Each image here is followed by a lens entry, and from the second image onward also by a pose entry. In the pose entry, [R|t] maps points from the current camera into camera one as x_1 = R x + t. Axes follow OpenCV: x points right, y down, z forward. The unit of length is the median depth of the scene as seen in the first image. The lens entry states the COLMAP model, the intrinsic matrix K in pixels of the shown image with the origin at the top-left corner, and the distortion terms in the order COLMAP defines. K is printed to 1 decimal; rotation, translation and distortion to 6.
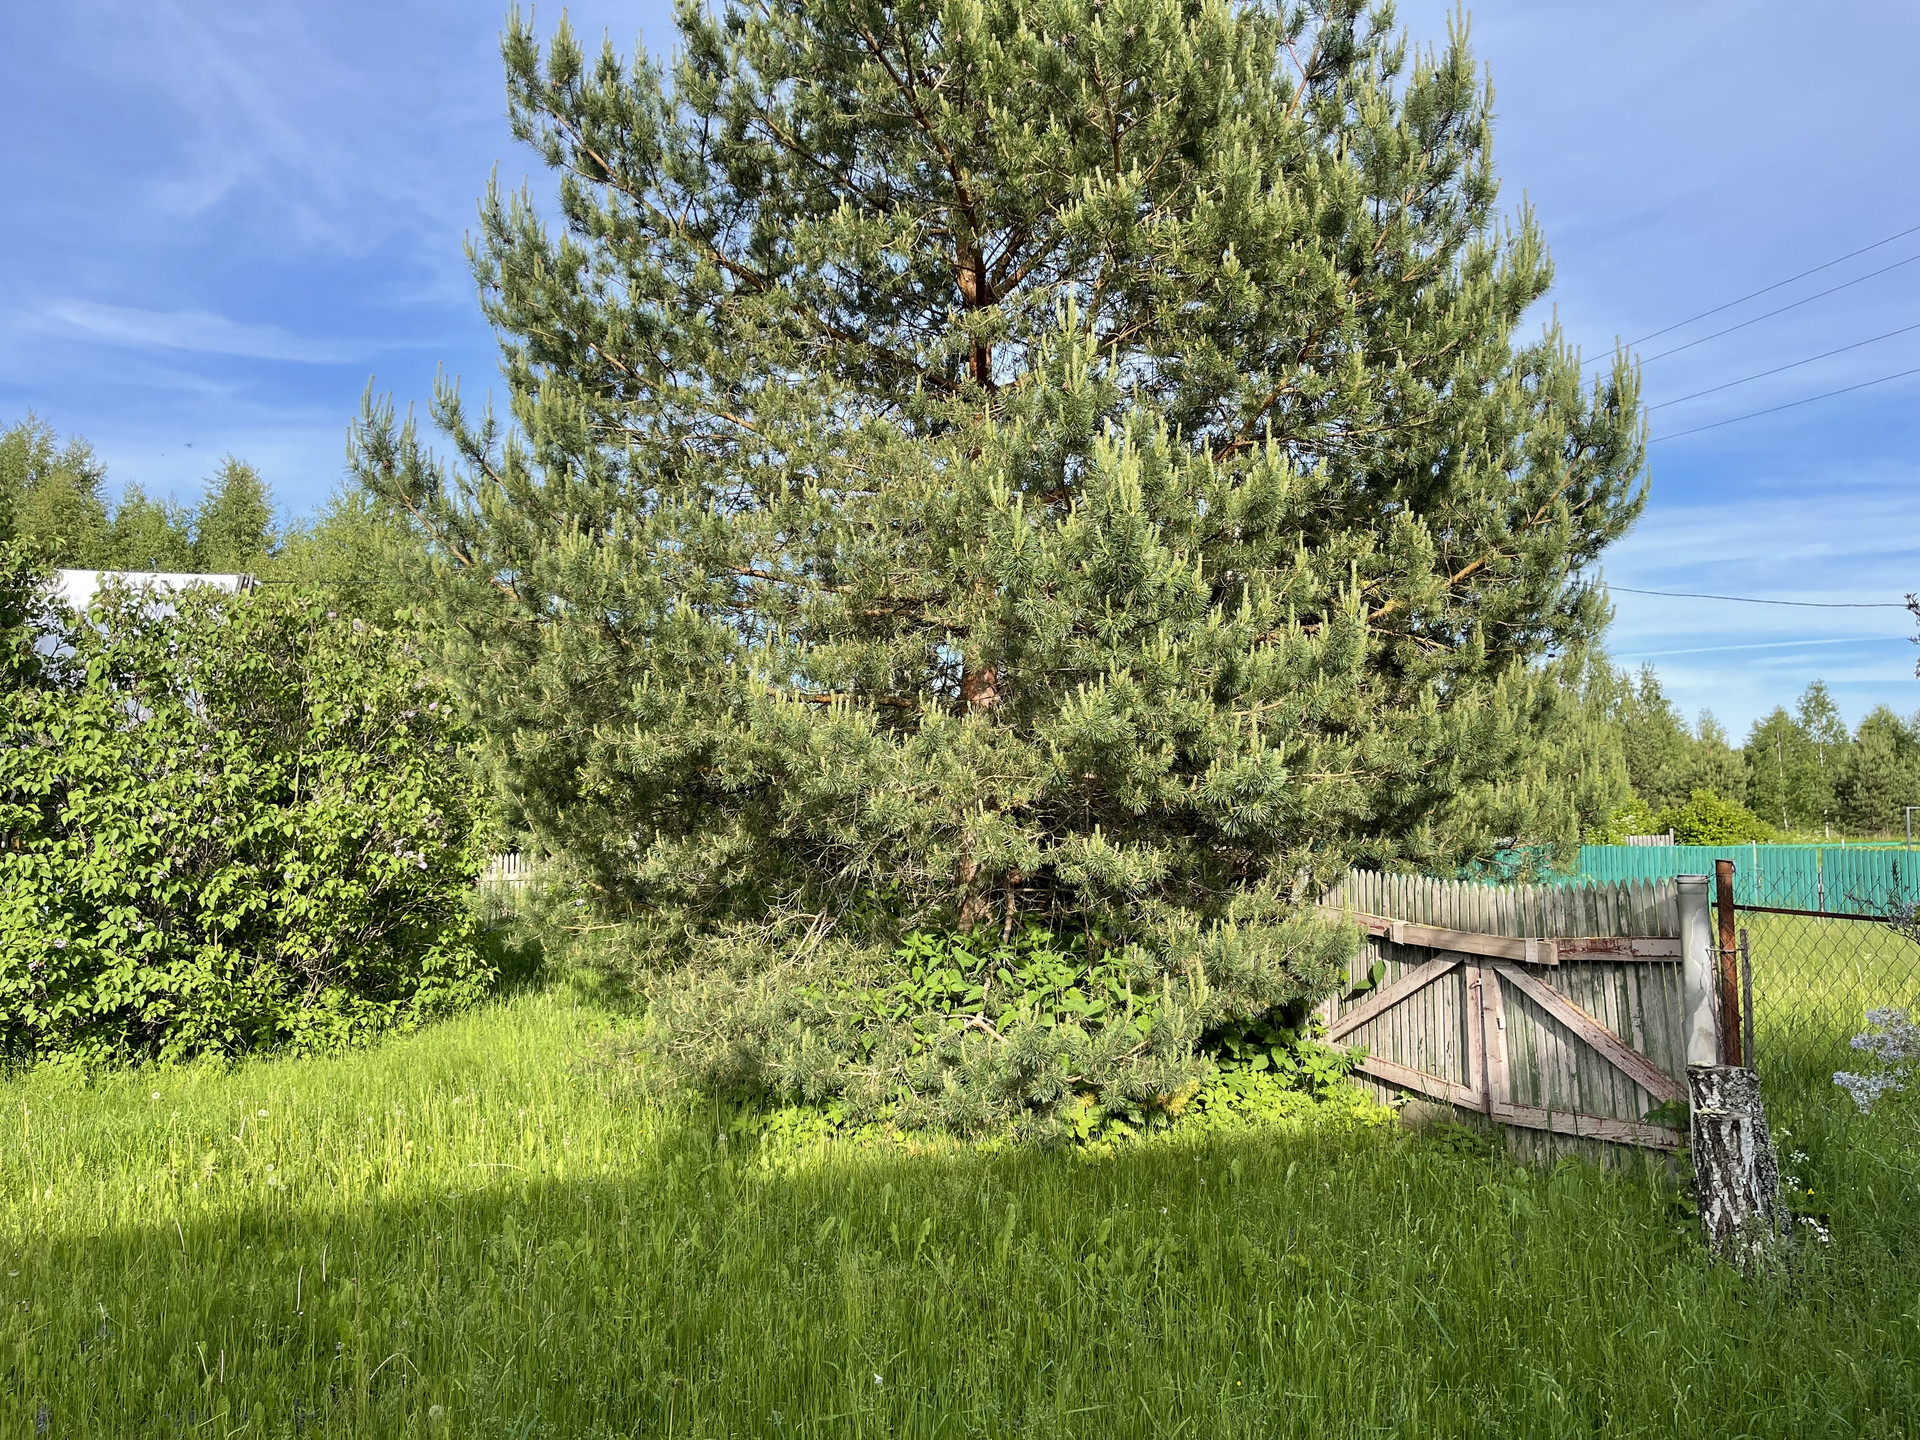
lens RADIAL K [[1468.0, 0, 960.4], [0, 1468.0, 719.9], [0, 0, 1]] dist [0.065237, -0.071900]
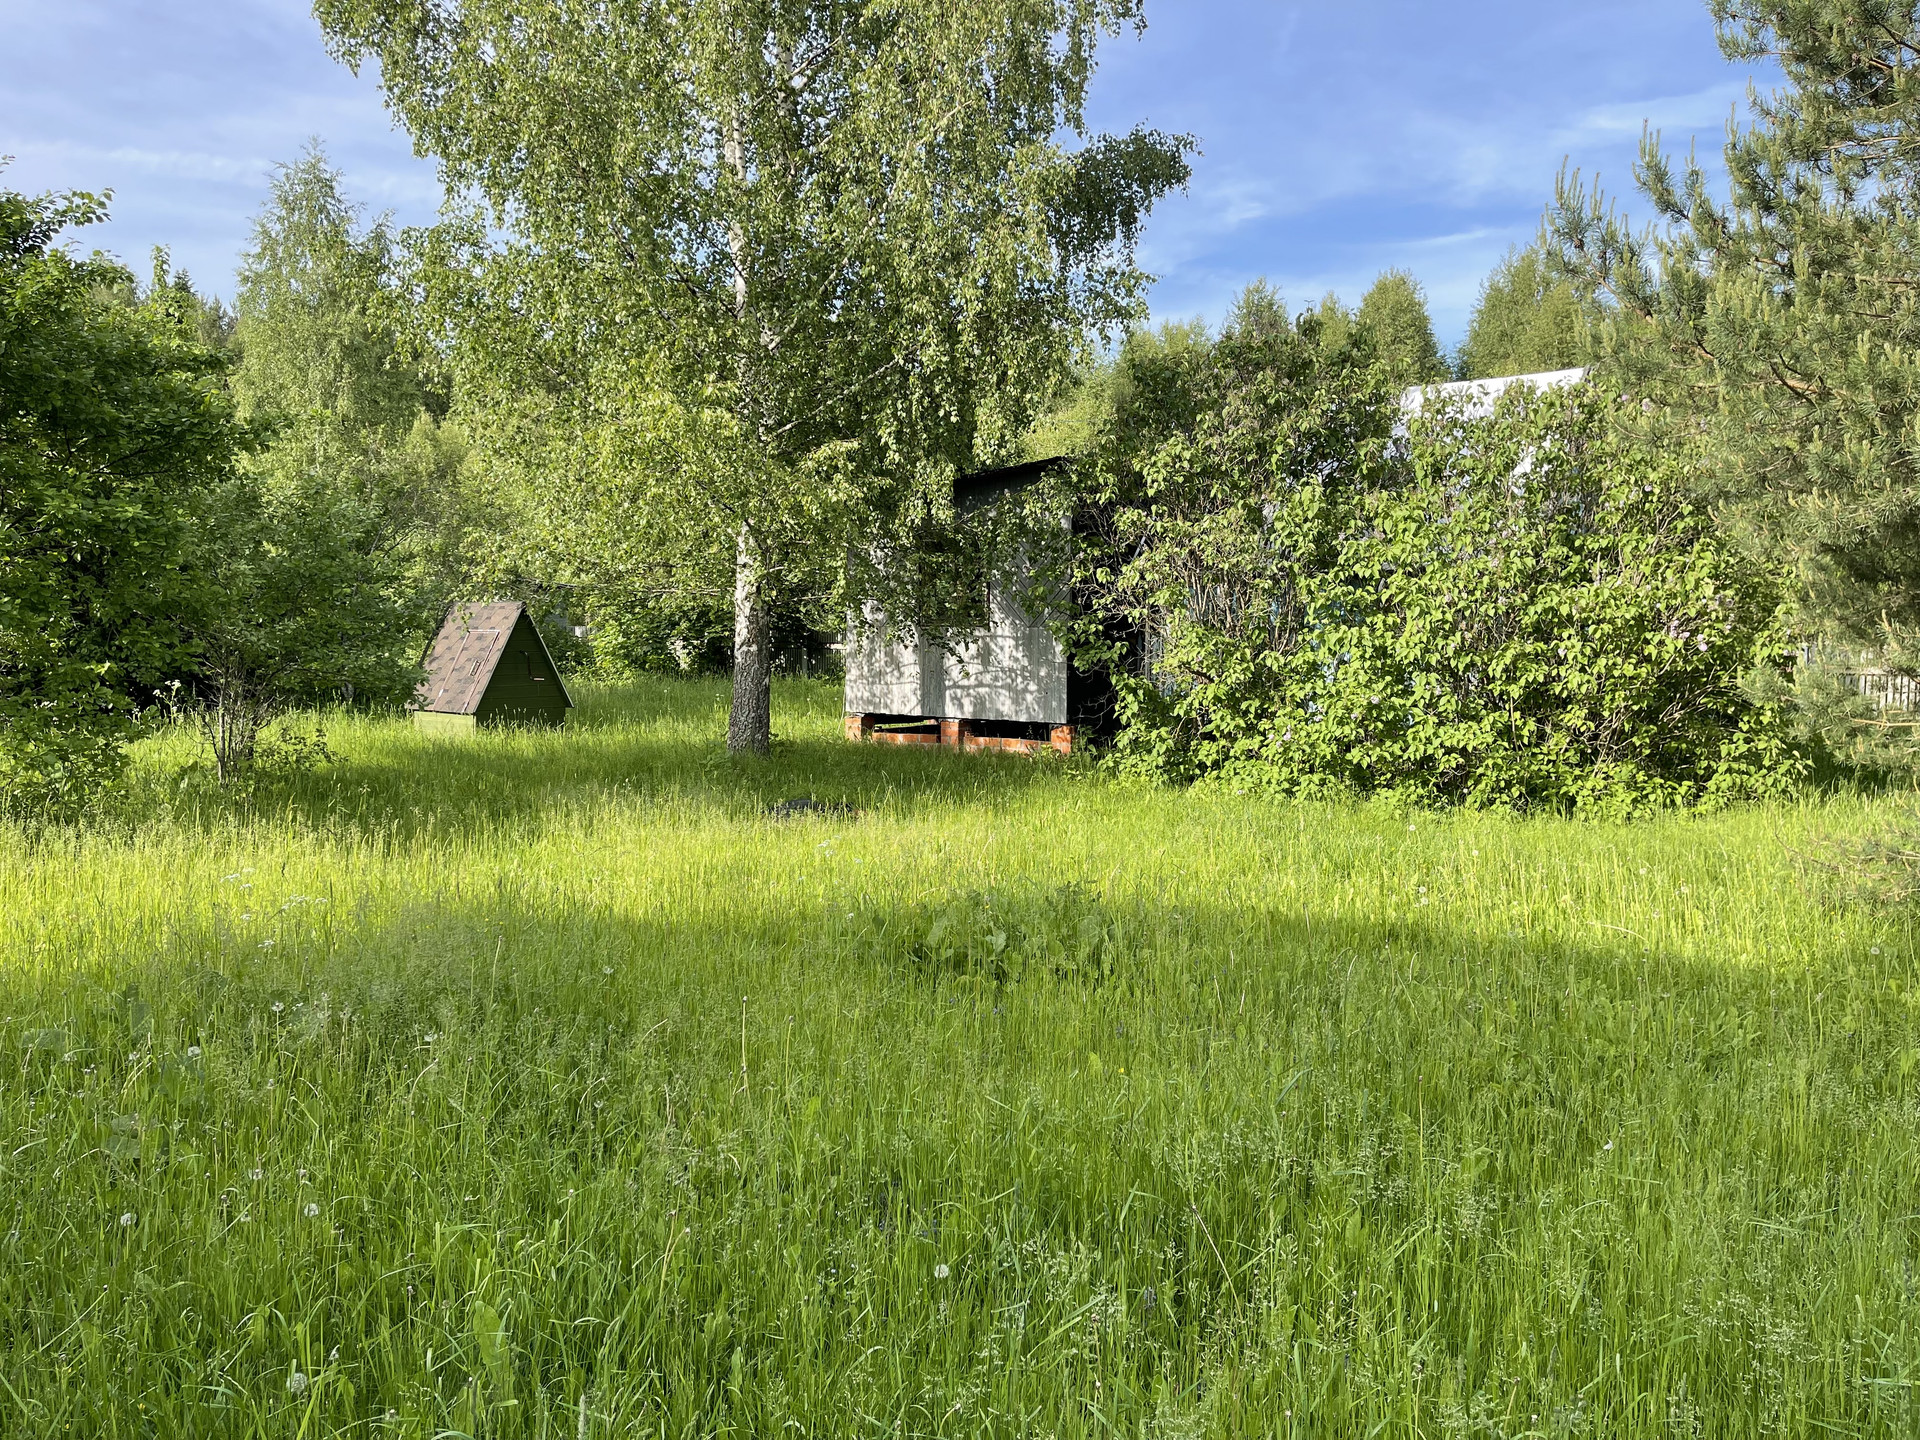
lens RADIAL K [[1468.0, 0, 958.6], [0, 1468.0, 723.4], [0, 0, 1]] dist [0.065237, -0.071900]
pose [[0.549754, 0.071601, -0.832252, 0.201207], [0.045815, 0.992235, 0.115629, 0.012657], [0.834069, -0.101697, 0.542205, 0.052209]]
